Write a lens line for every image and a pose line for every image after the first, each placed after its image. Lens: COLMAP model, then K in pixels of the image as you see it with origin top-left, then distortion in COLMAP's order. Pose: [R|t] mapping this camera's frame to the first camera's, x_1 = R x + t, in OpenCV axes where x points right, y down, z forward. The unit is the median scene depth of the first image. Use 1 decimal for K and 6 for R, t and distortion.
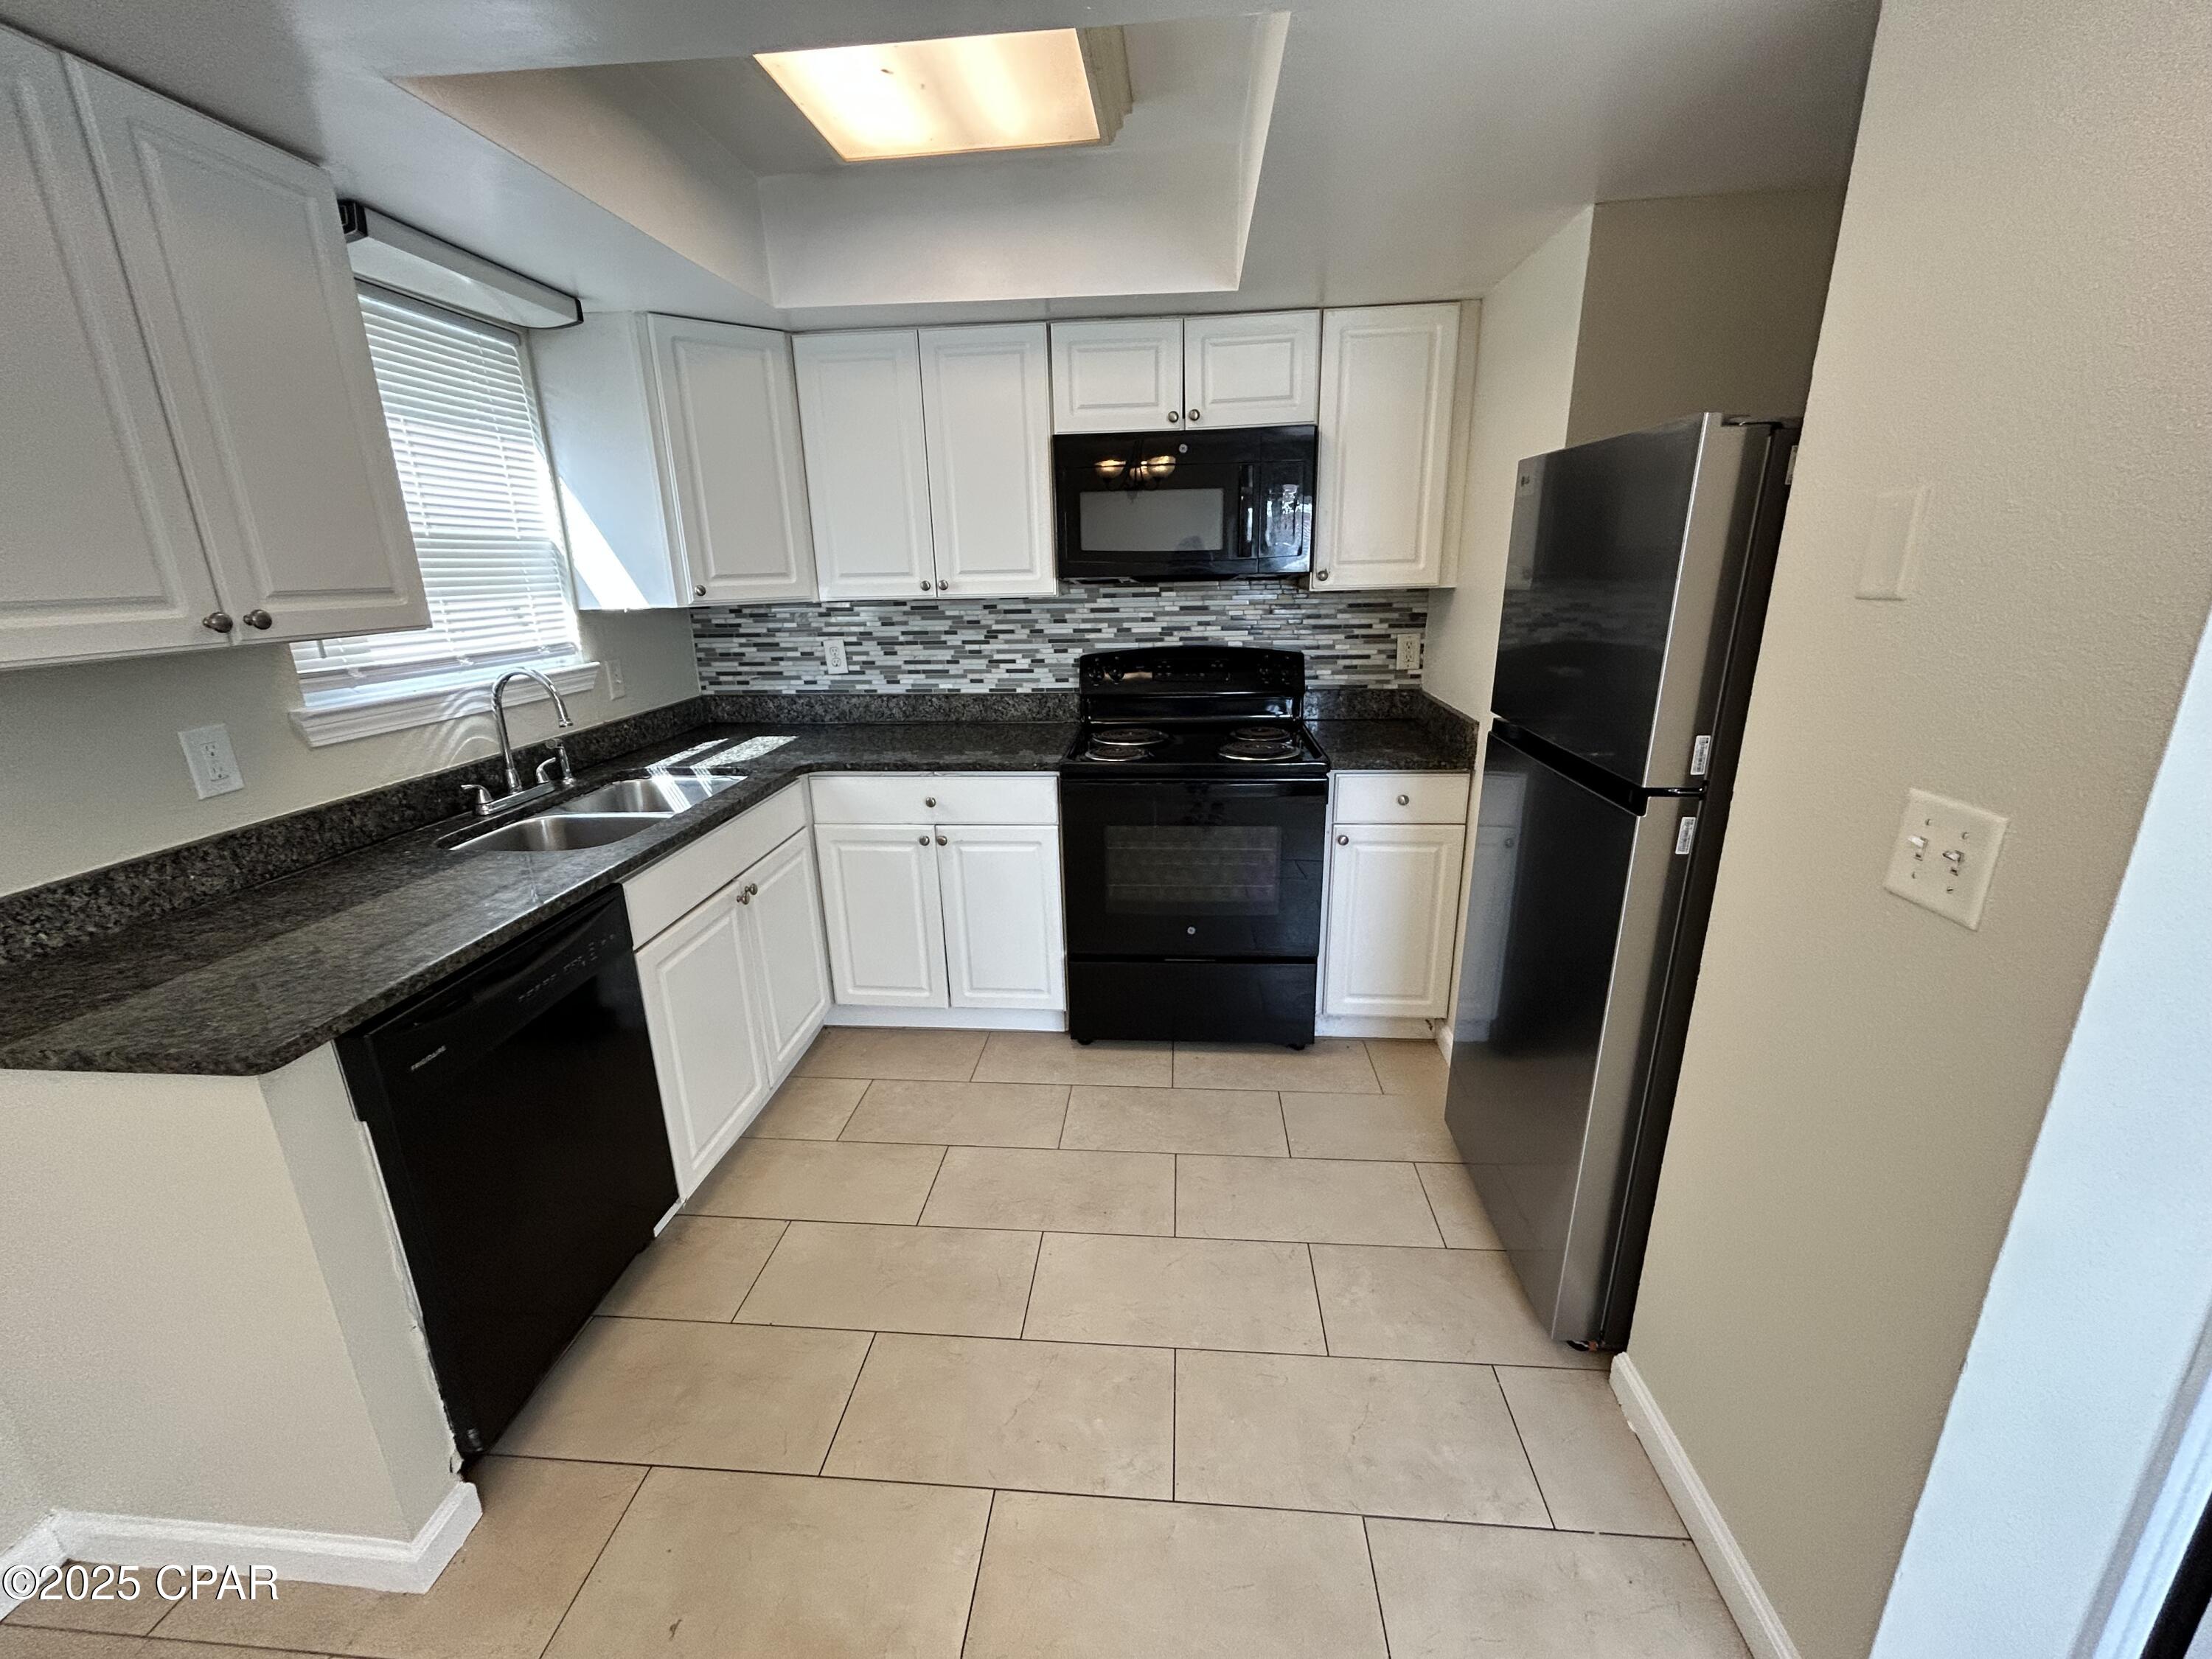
lens RADIAL K [[897.4, 0, 1101.4], [0, 897.4, 827.5], [0, 0, 1]] dist [0.002160, 0.000147]
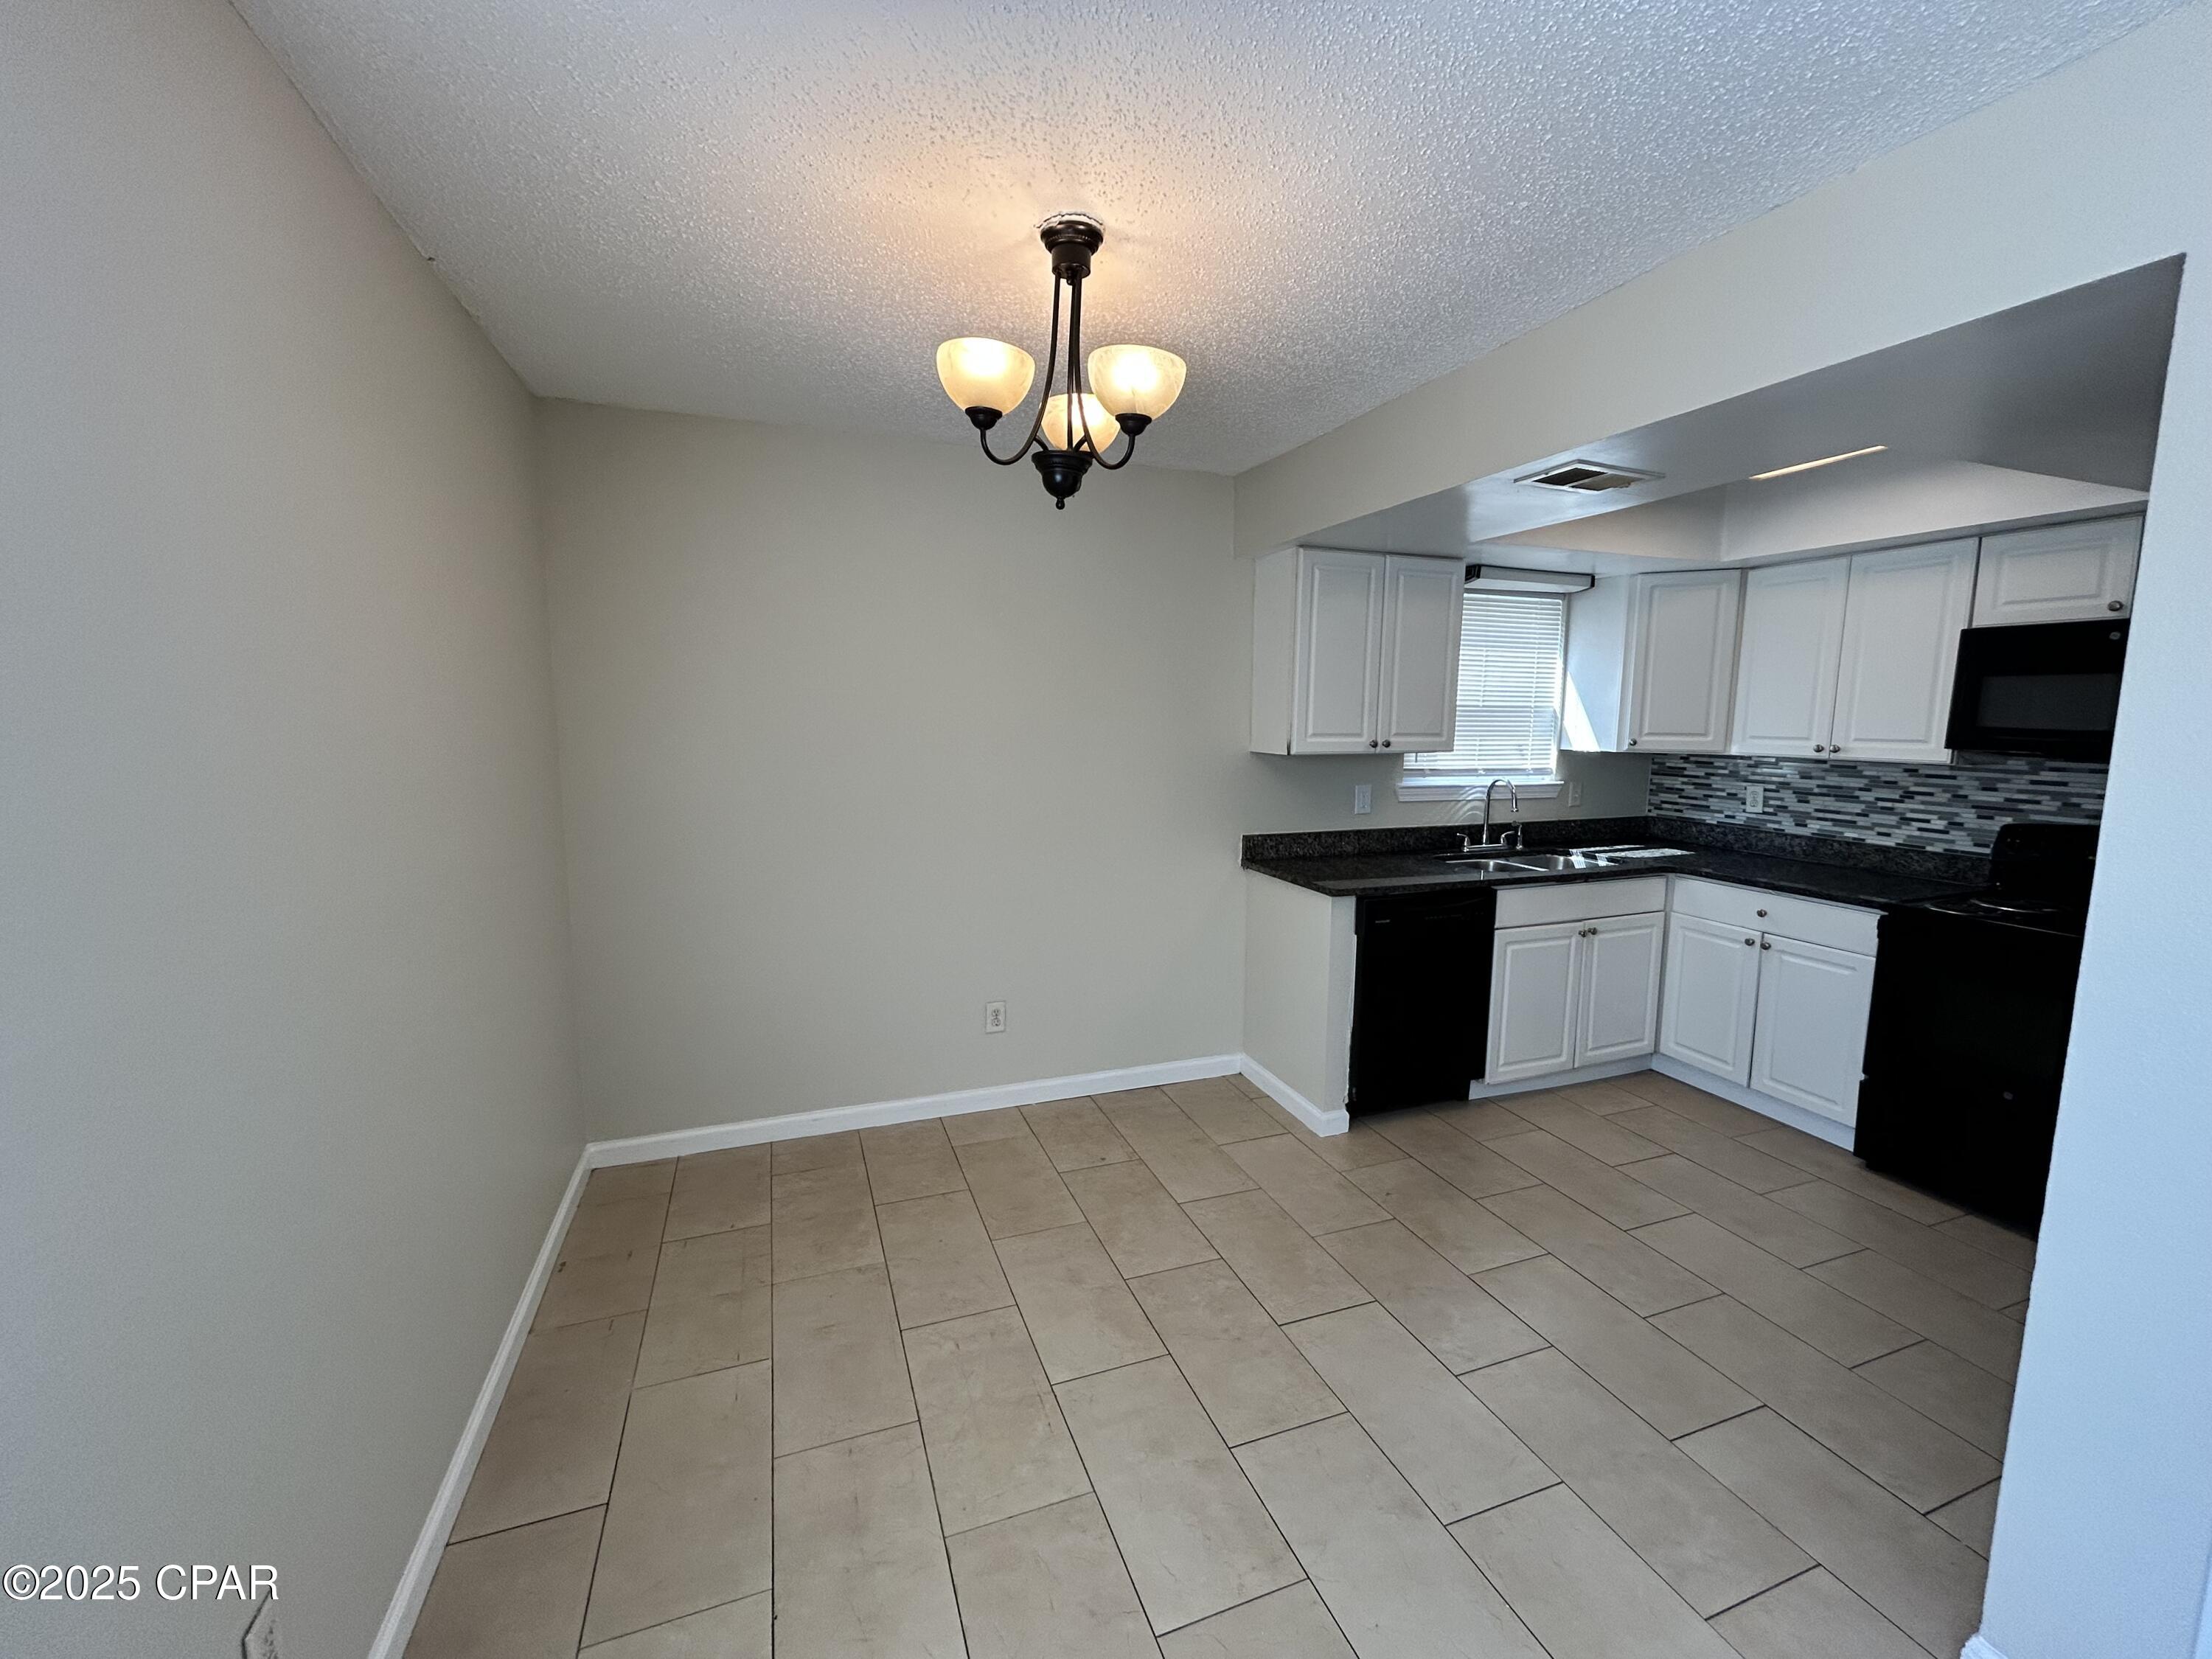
lens RADIAL K [[897.4, 0, 1107.8], [0, 897.4, 825.0], [0, 0, 1]] dist [0.002160, 0.000147]
pose [[0.427246, 0.138436, -0.893474, 0.525567], [-0.274712, 0.961366, 0.017592, 0.082752], [0.861391, 0.237932, 0.448769, -0.389330]]
